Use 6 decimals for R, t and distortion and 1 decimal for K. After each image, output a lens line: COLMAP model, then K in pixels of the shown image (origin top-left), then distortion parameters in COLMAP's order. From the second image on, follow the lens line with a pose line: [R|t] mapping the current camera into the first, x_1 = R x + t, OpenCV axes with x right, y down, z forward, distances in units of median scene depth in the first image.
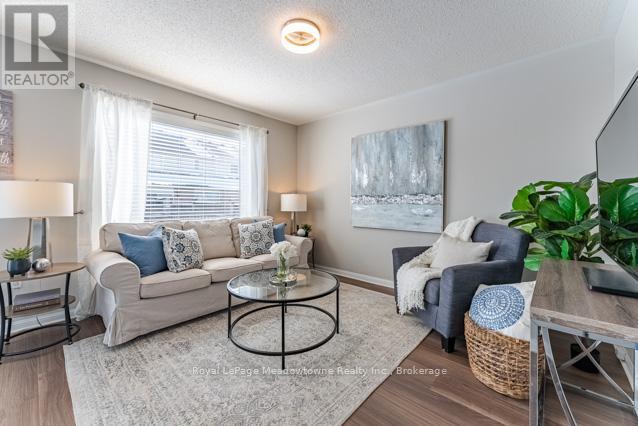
lens RADIAL K [[258.6, 0, 324.9], [0, 258.6, 200.1], [0, 0, 1]] dist [-0.003172, 0.000428]
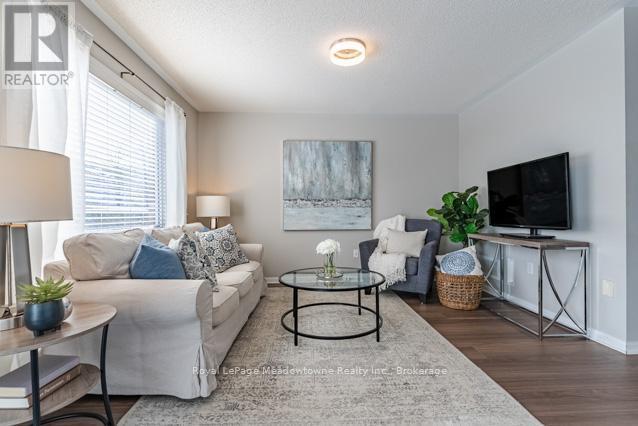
lens RADIAL K [[291.6, 0, 318.3], [0, 291.6, 213.6], [0, 0, 1]] dist [-0.003238, -0.000313]
pose [[0.733714, -0.011429, 0.679363, -0.636509], [0.000741, 0.999871, 0.016021, 0.022969], [-0.679458, -0.011252, 0.733628, 0.106154]]
